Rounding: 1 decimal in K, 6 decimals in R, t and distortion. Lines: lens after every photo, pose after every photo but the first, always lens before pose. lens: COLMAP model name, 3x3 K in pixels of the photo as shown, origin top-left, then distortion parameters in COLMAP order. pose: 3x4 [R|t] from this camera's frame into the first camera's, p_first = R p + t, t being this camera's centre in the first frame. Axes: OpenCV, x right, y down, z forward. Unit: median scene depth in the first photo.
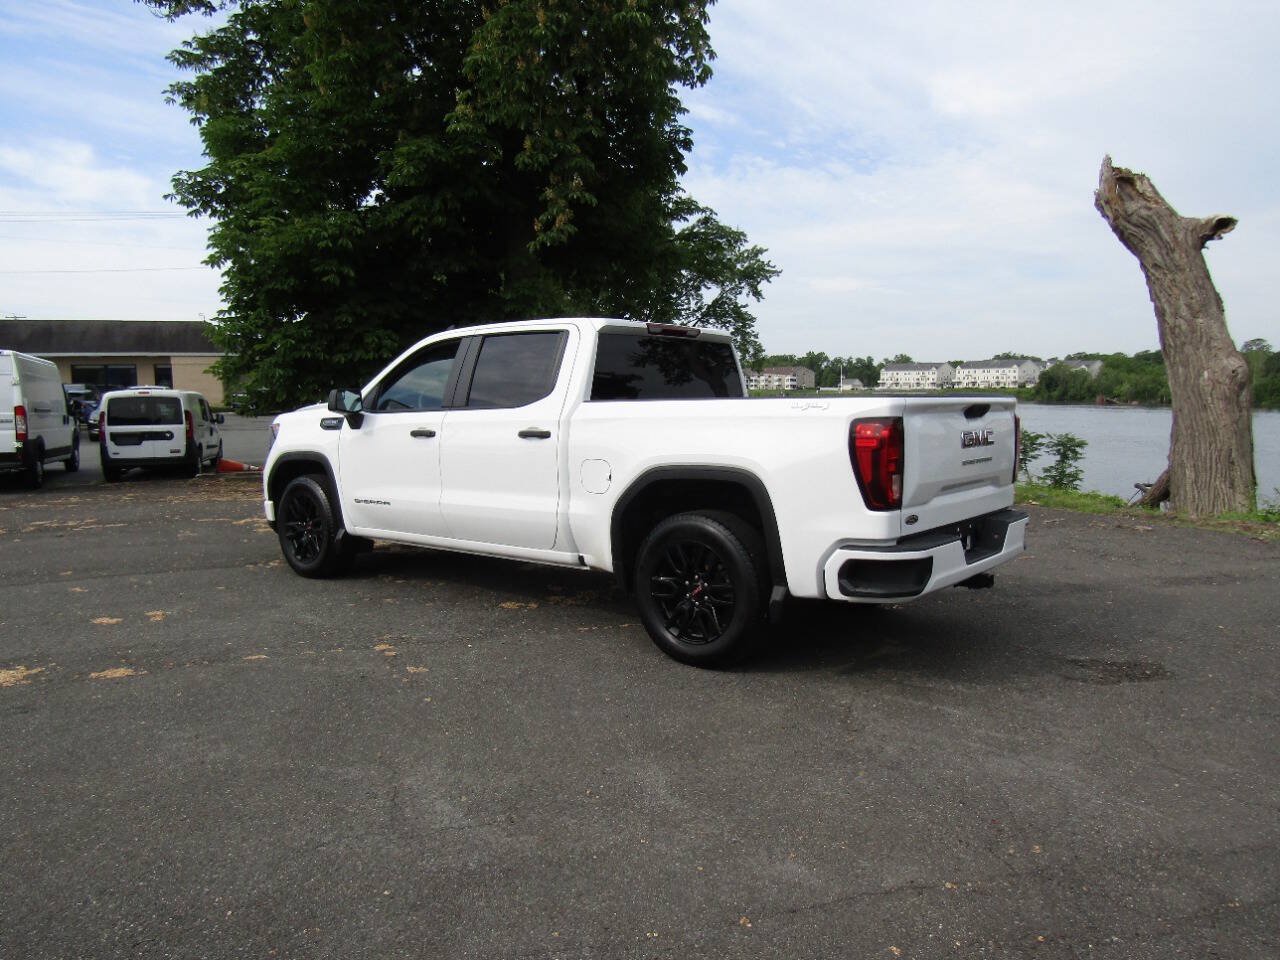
lens RADIAL K [[915.6, 0, 636.8], [0, 915.6, 496.8], [0, 0, 1]] dist [-0.011033, 0.003911]
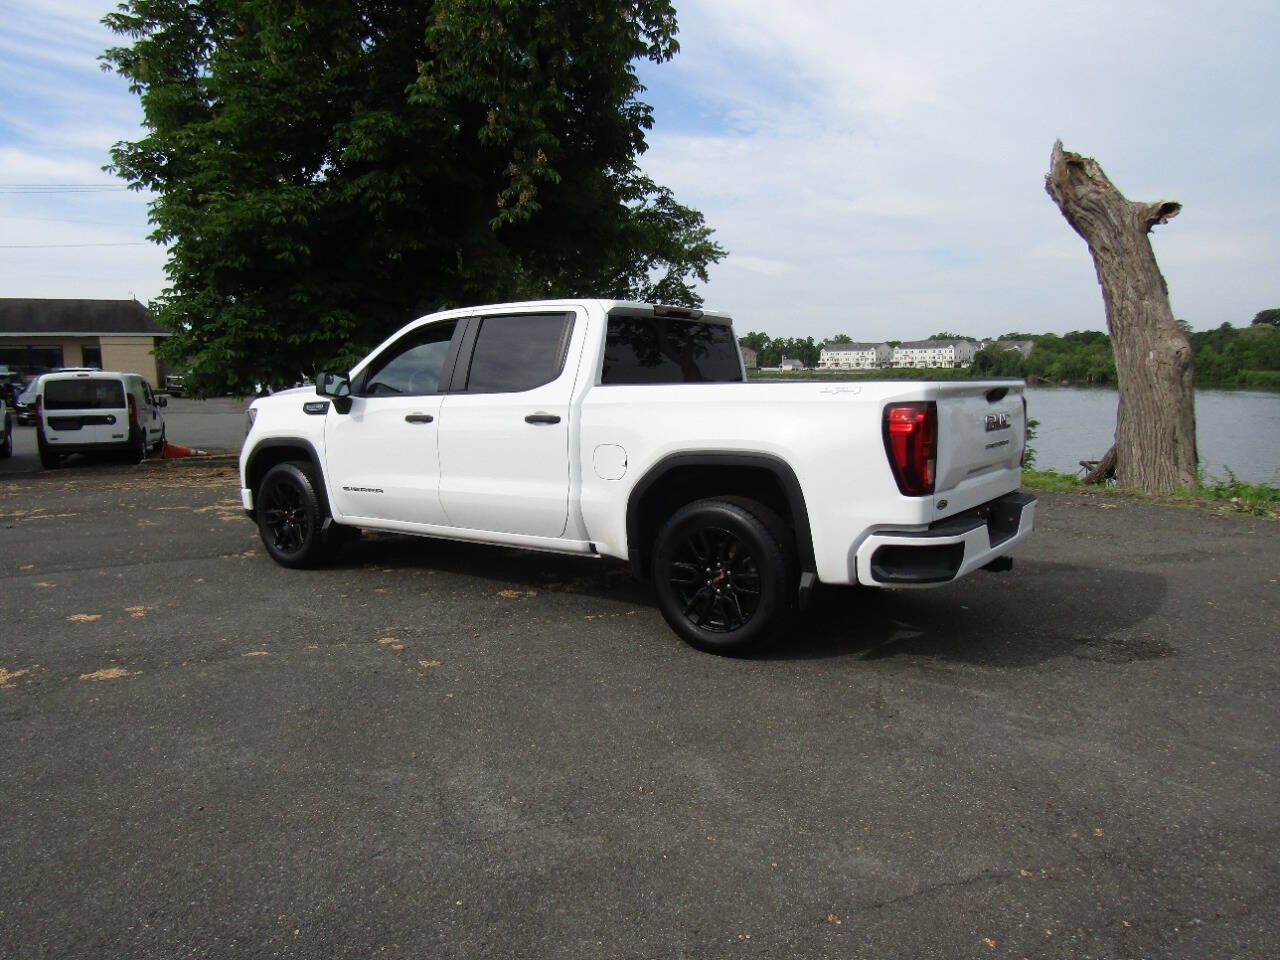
lens RADIAL K [[915.6, 0, 636.8], [0, 915.6, 496.8], [0, 0, 1]] dist [-0.011033, 0.003911]
pose [[0.997873, -0.010342, 0.064366, -0.055512], [0.008969, 0.999727, 0.021572, -0.004311], [-0.064571, -0.020949, 0.997693, 0.015710]]
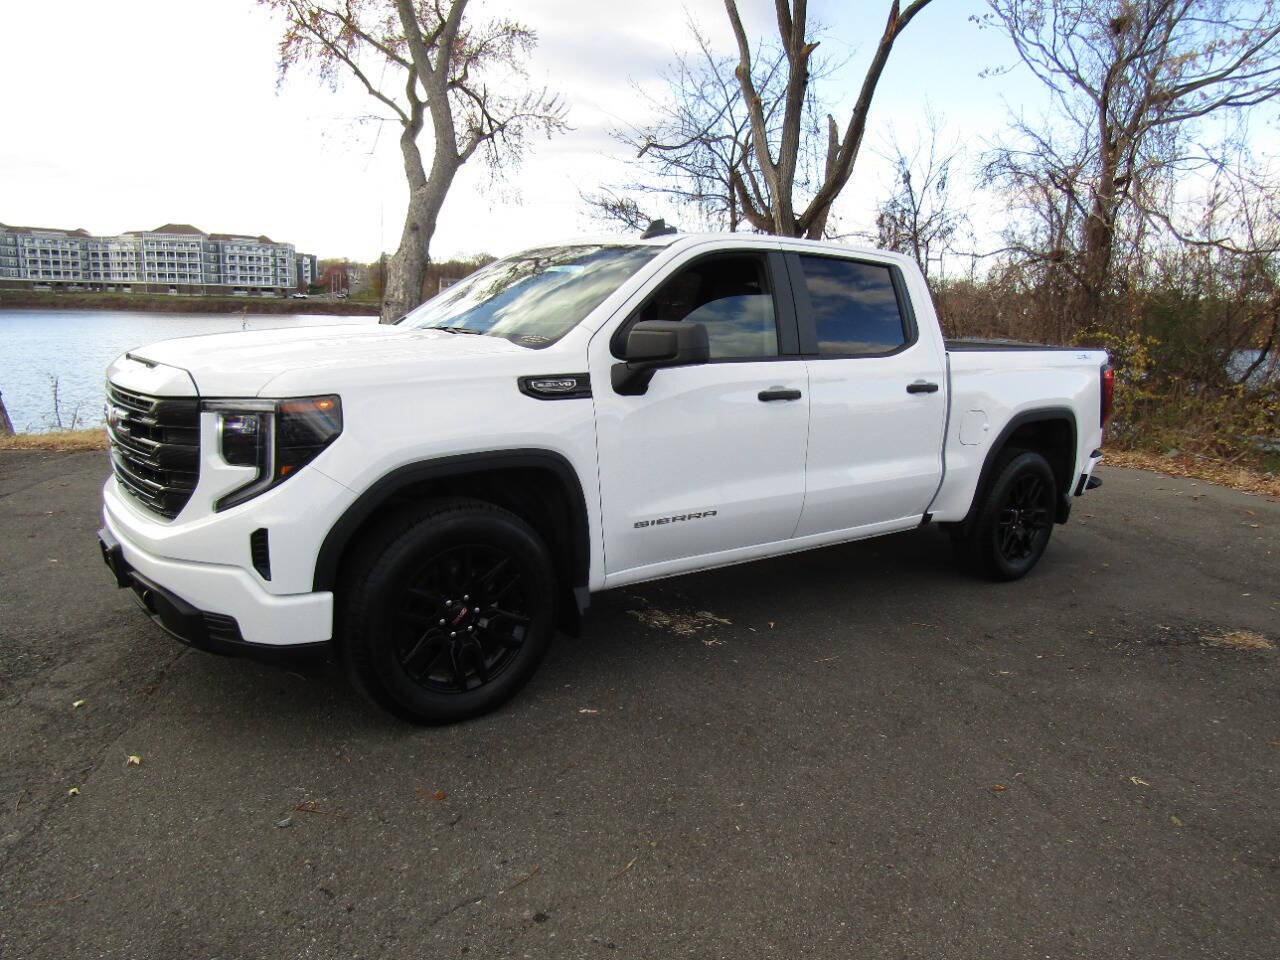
lens RADIAL K [[966.6, 0, 658.4], [0, 966.6, 481.8], [0, 0, 1]] dist [-0.103626, -0.001608]
pose [[0.191156, -0.156264, 0.969041, -0.779138], [0.064136, 0.987125, 0.146529, -0.095752], [-0.979462, 0.034140, 0.198717, 0.789364]]
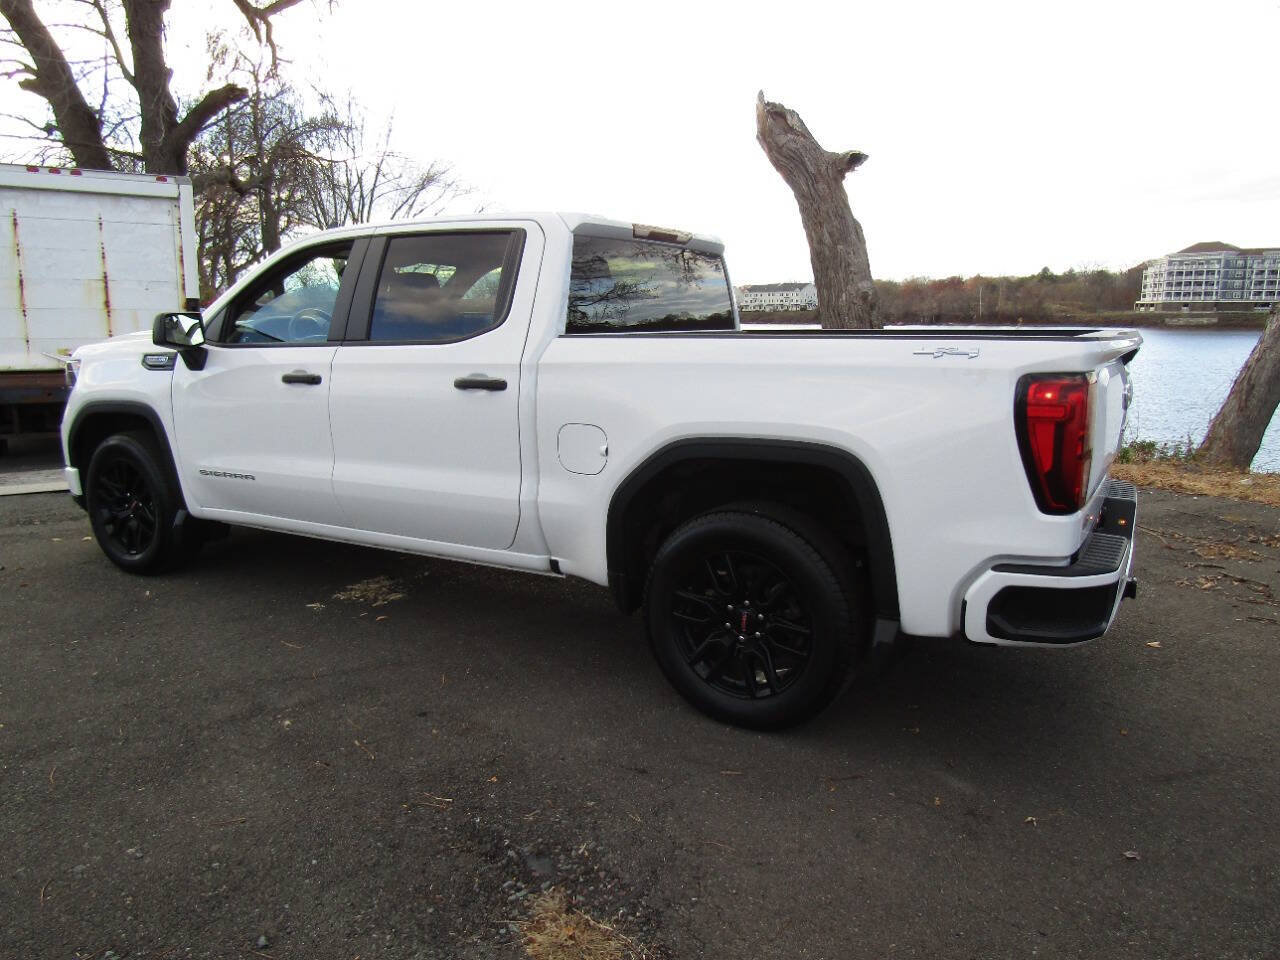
lens RADIAL K [[915.6, 0, 636.8], [0, 915.6, 496.8], [0, 0, 1]] dist [-0.011033, 0.003911]
pose [[0.986772, -0.022985, 0.160475, -0.080142], [0.008769, 0.996016, 0.088740, -0.032811], [-0.161875, -0.086159, 0.983043, 0.223993]]
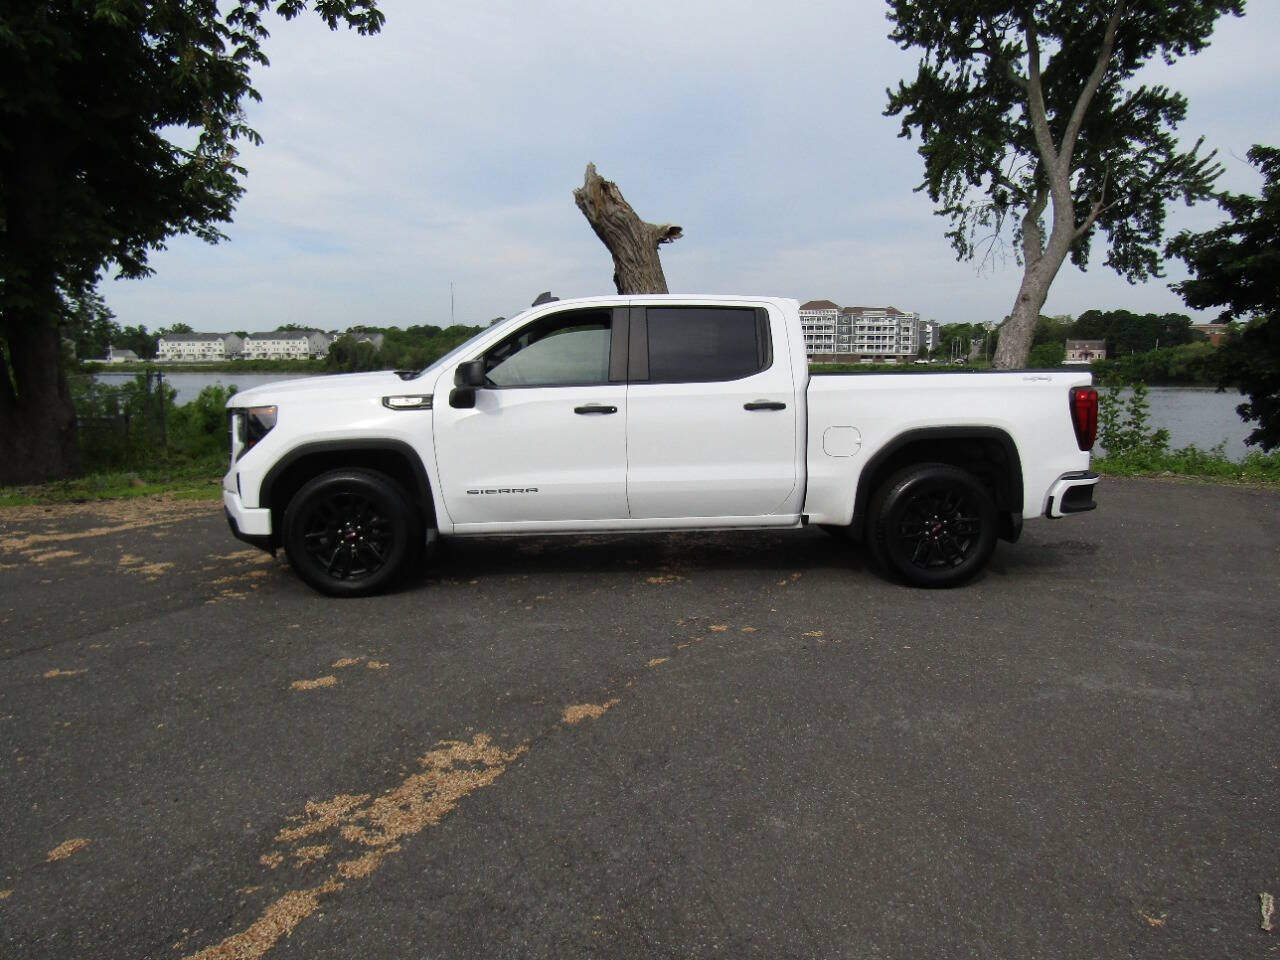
lens RADIAL K [[948.5, 0, 623.4], [0, 948.5, 477.5], [0, 0, 1]] dist [-0.077608, 0.001519]
pose [[0.727465, -0.077657, 0.681736, -0.723816], [0.073068, 0.996693, 0.035565, -0.027303], [-0.682243, 0.023941, 0.730733, 0.234029]]
